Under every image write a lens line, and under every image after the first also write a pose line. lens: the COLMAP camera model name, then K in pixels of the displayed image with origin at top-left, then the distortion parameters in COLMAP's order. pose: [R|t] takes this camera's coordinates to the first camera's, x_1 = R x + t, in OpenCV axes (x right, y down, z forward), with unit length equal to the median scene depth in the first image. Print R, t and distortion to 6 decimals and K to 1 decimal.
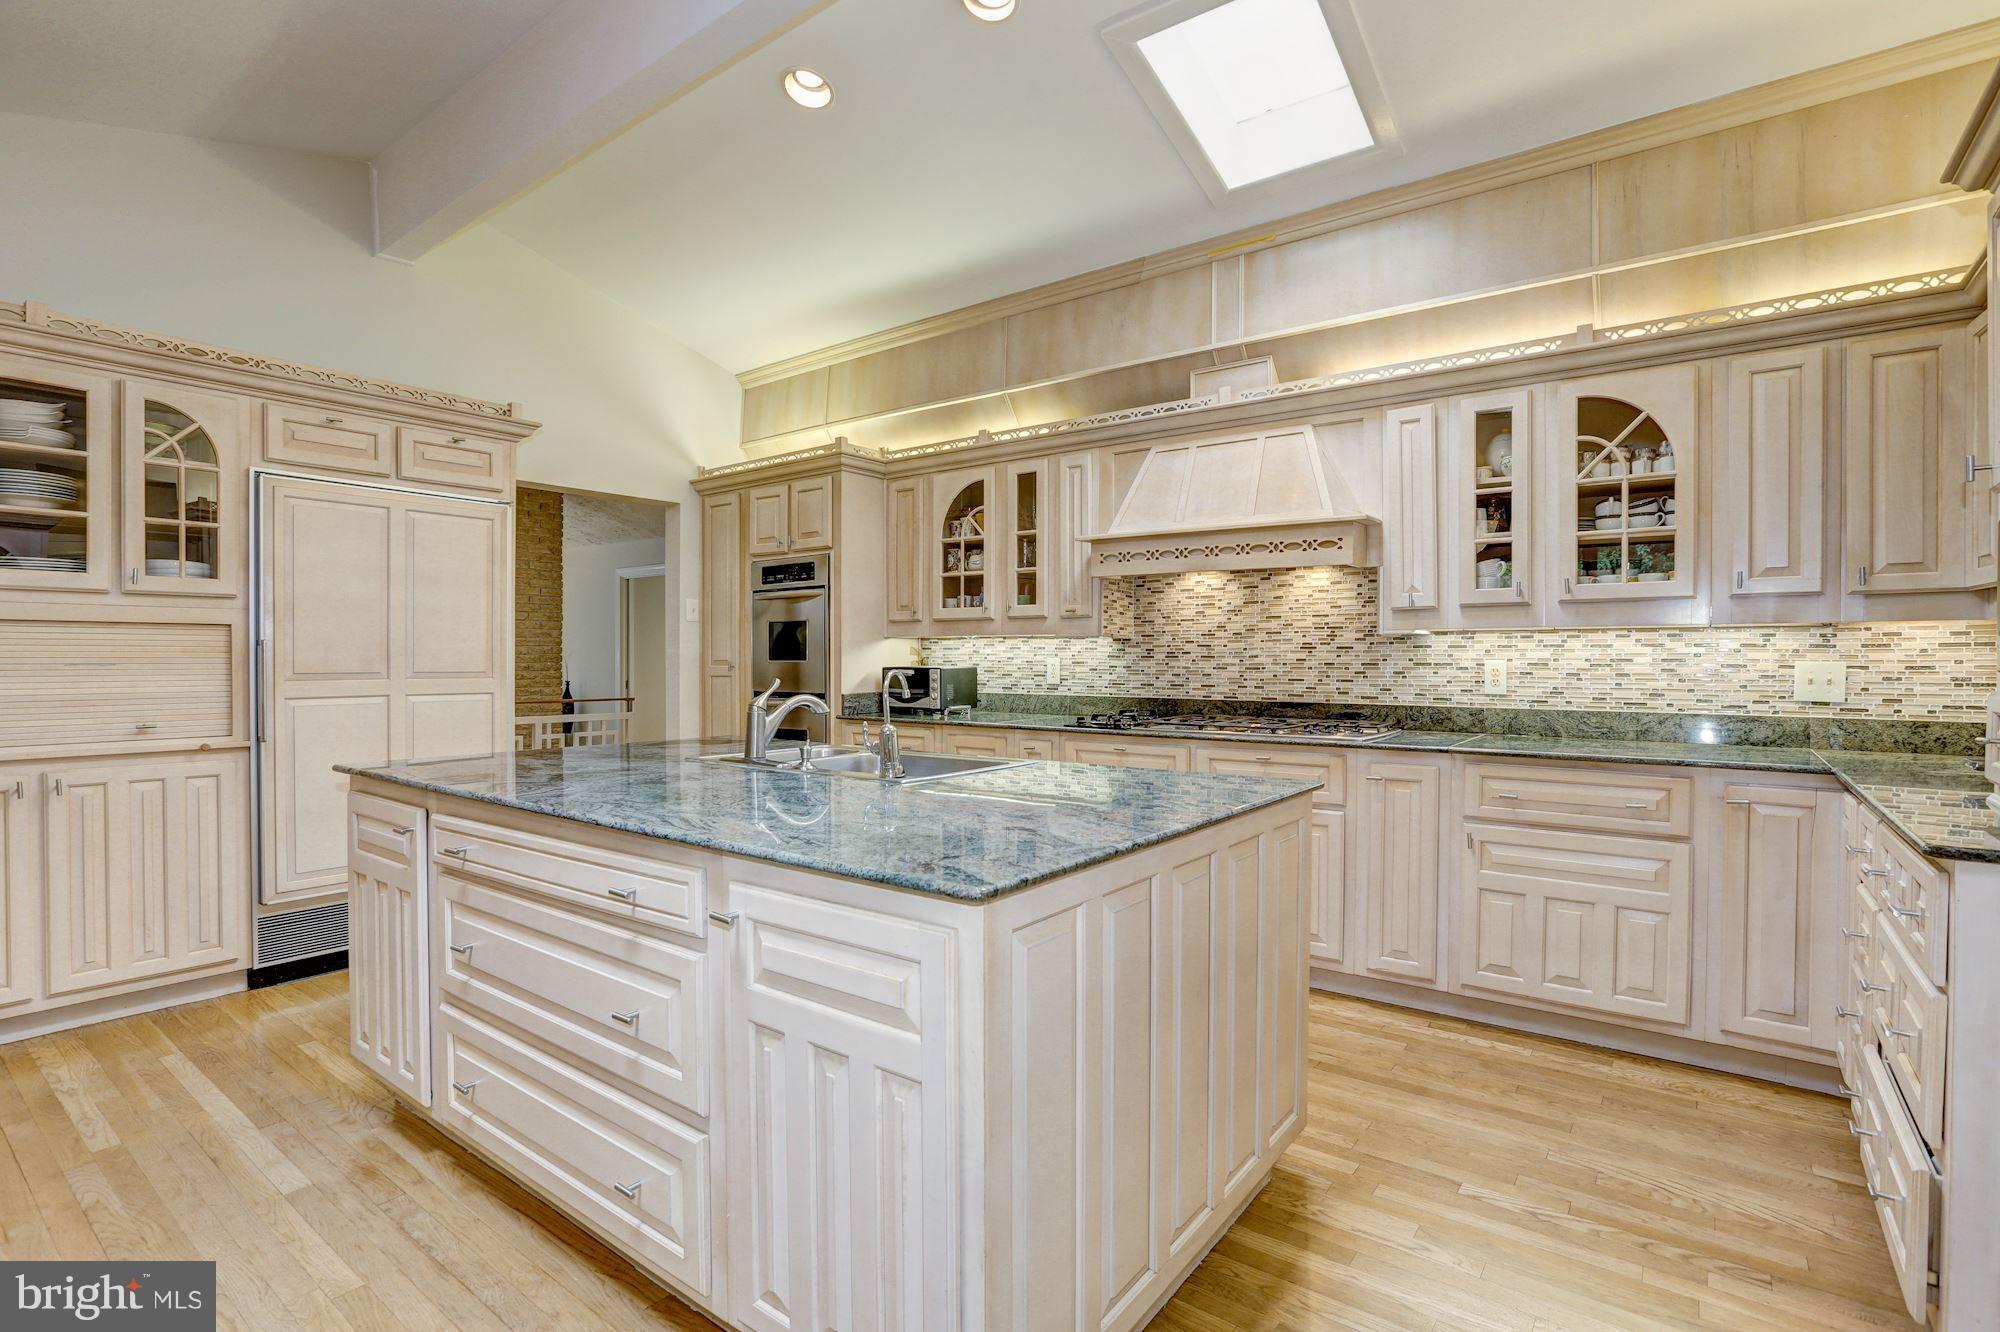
lens RADIAL K [[967.2, 0, 1001.9], [0, 967.2, 649.5], [0, 0, 1]] dist [-0.046352, 0.000574]
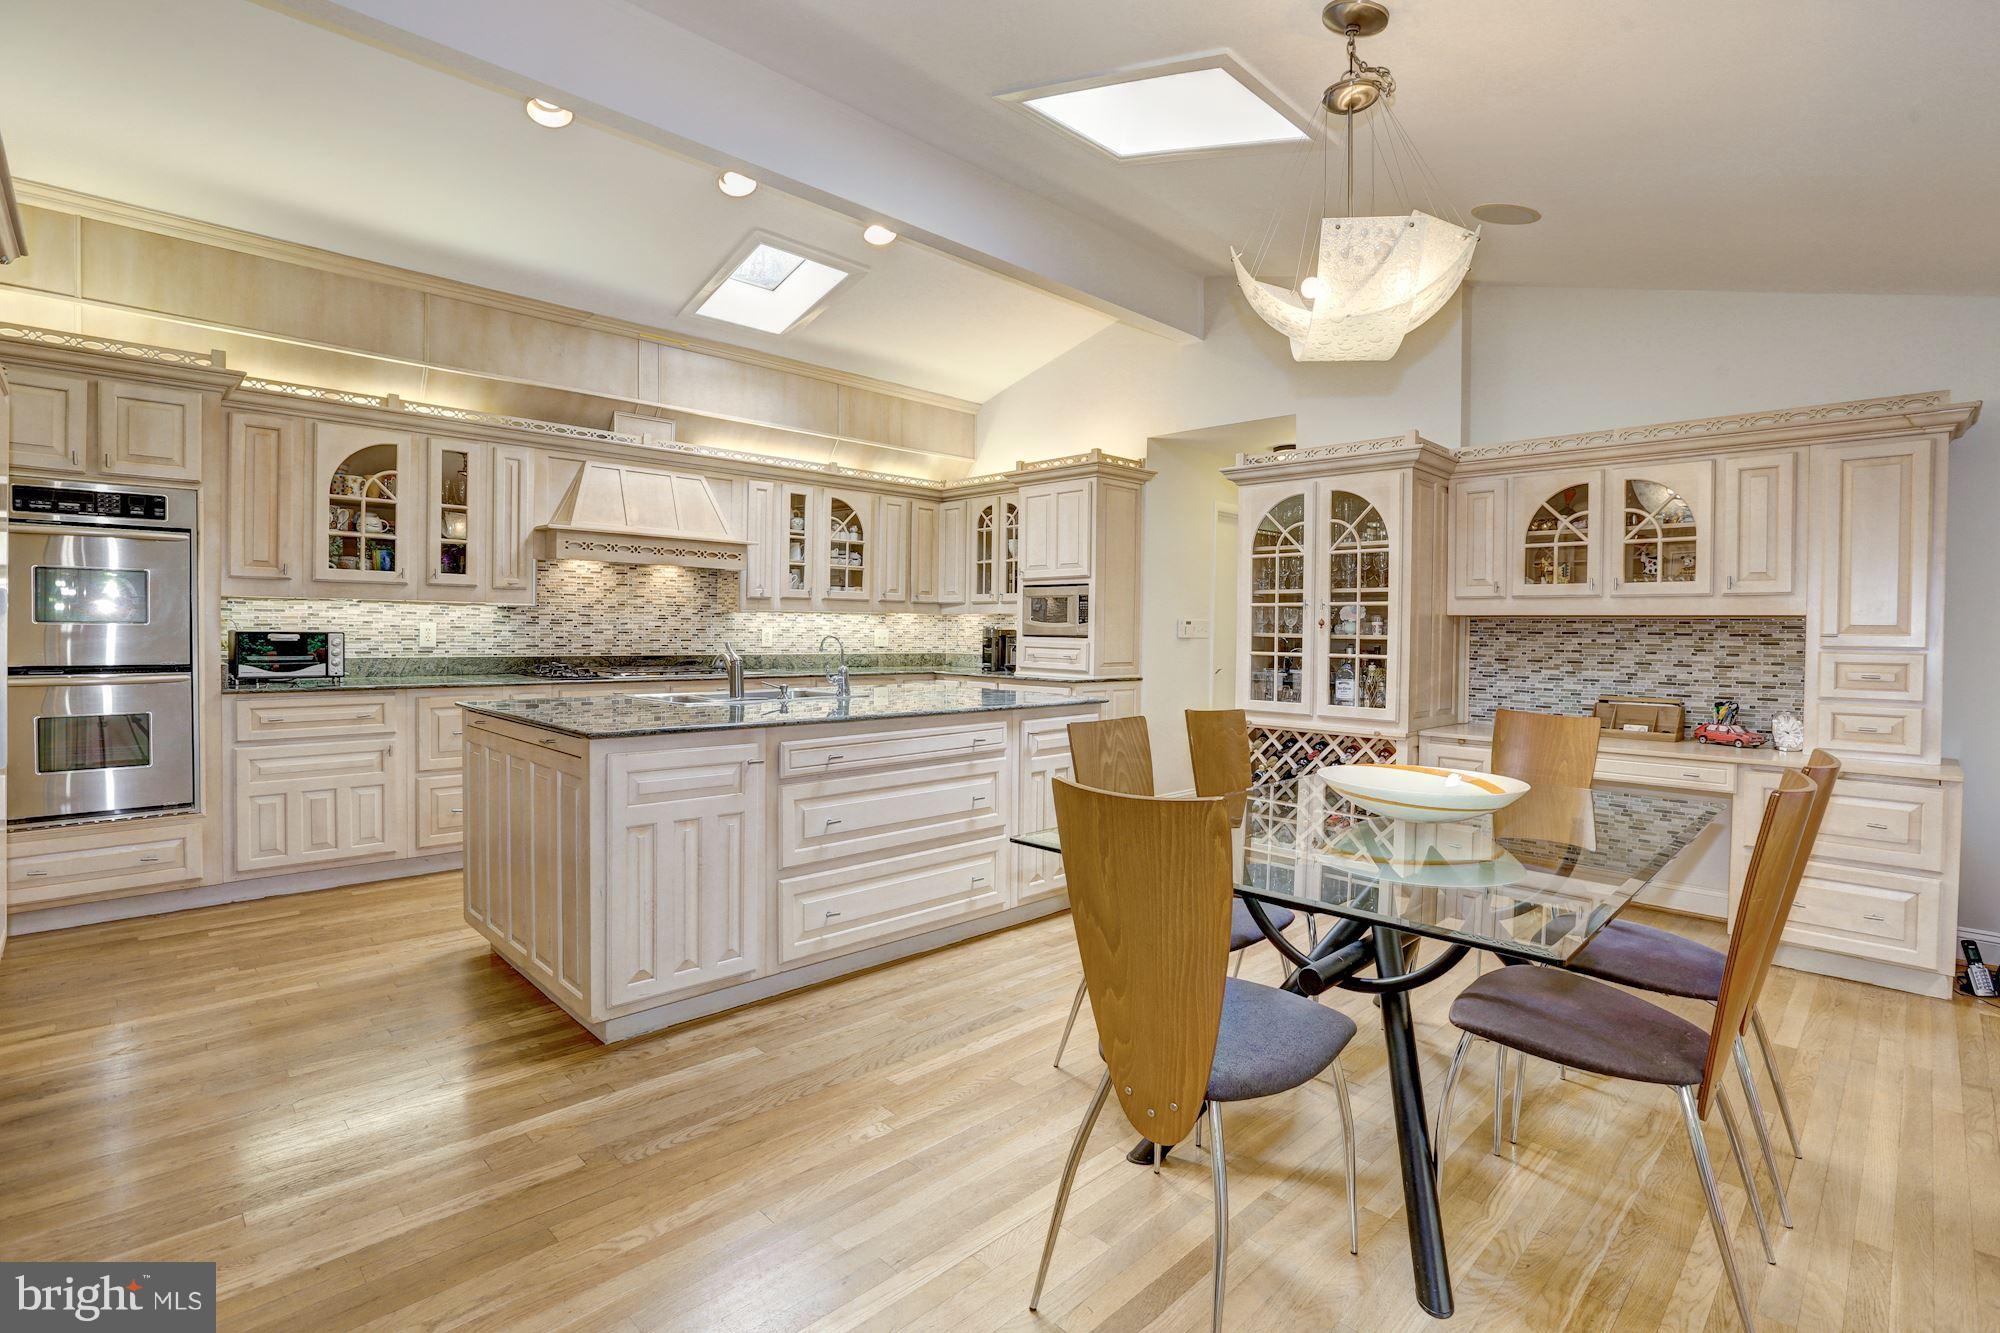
lens RADIAL K [[957.5, 0, 1001.5], [0, 957.5, 639.6], [0, 0, 1]] dist [-0.002014, 0.000060]
pose [[0.150105, -0.006126, 0.988651, -1.014831], [-0.015230, 0.999848, 0.008508, 0.009950], [-0.988553, -0.016334, 0.149989, 0.248249]]
